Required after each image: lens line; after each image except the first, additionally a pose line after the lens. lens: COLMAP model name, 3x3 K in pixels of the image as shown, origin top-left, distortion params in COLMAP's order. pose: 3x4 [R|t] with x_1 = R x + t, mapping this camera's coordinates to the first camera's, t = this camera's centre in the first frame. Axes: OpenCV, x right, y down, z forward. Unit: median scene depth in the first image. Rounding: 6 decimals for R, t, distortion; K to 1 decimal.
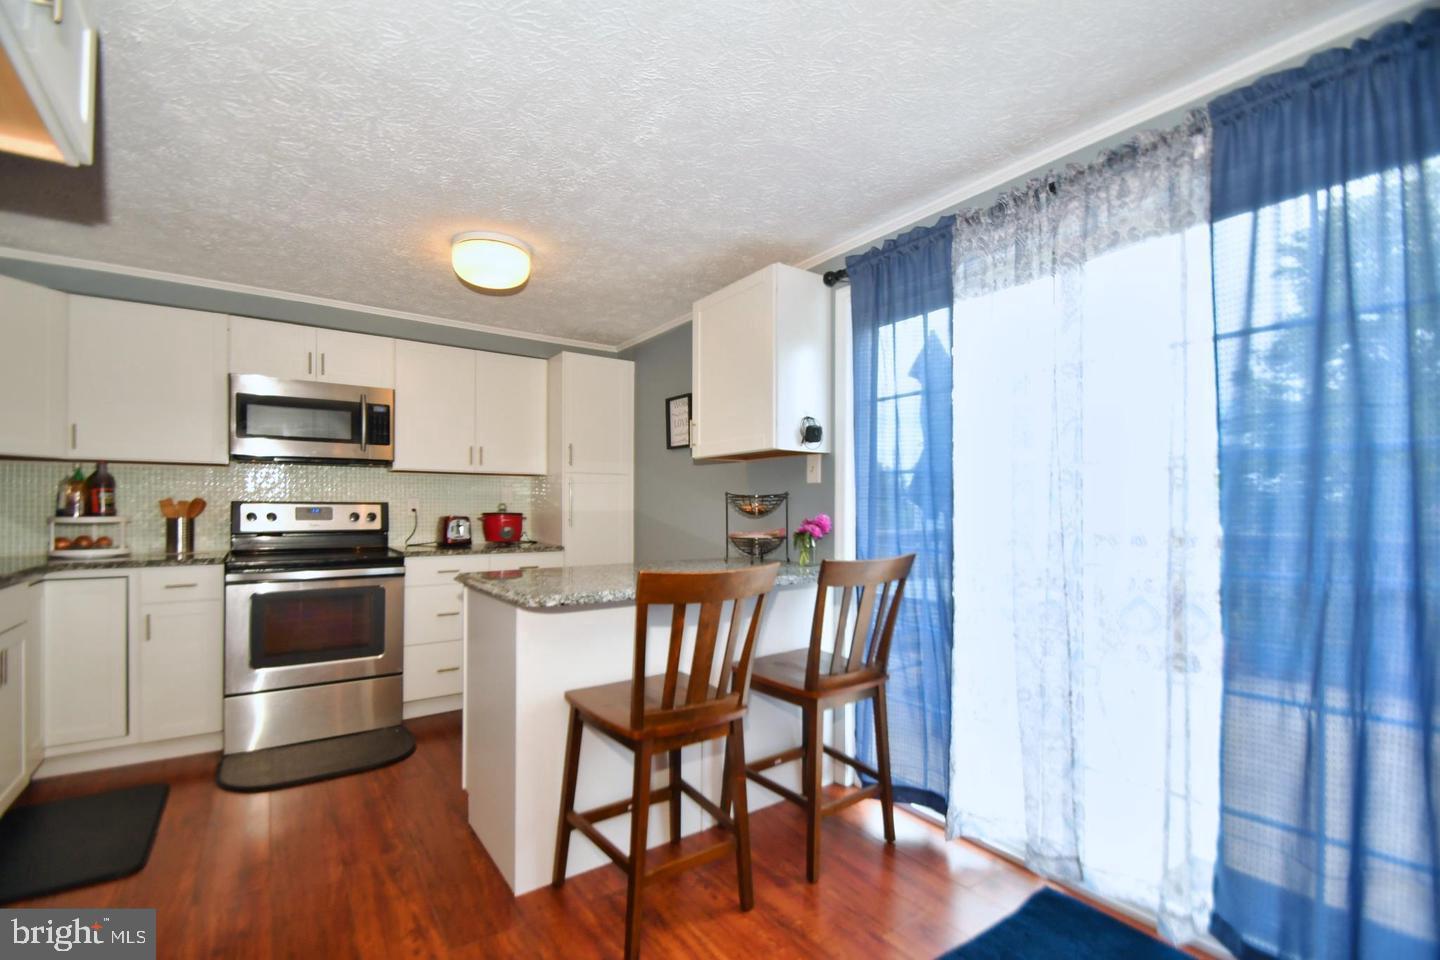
lens RADIAL K [[615.7, 0, 713.9], [0, 615.7, 502.0], [0, 0, 1]] dist [-0.022939, -0.000903]
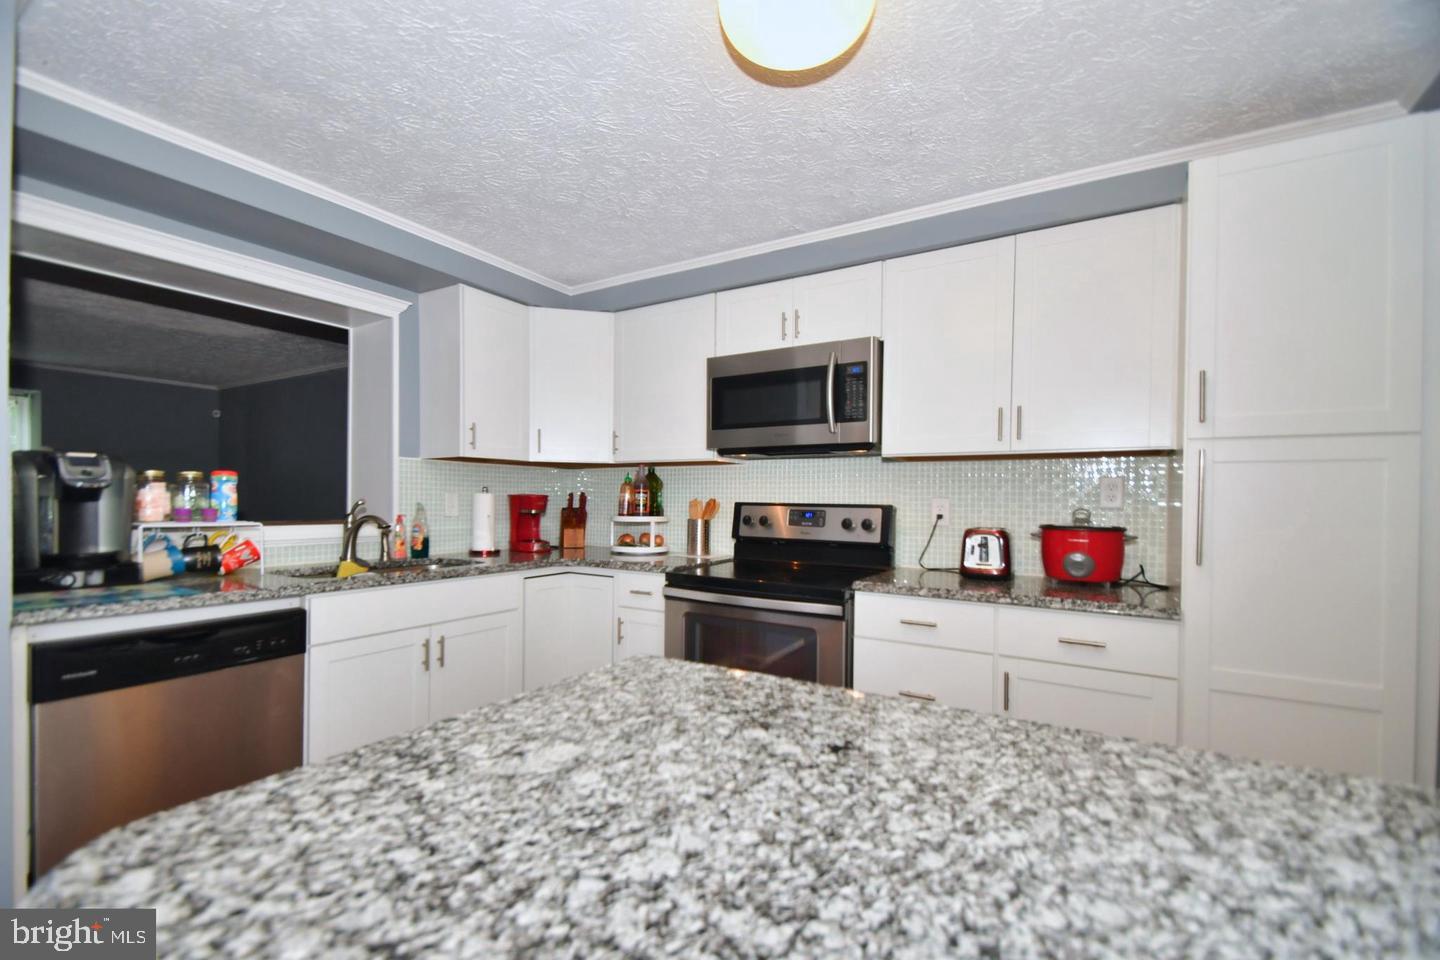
lens RADIAL K [[615.7, 0, 713.9], [0, 615.7, 502.0], [0, 0, 1]] dist [-0.022939, -0.000903]
pose [[0.381129, 0.008910, -0.924479, 0.028099], [0.000817, 0.999950, 0.009974, -0.009866], [0.924522, -0.004557, 0.381102, 0.571319]]
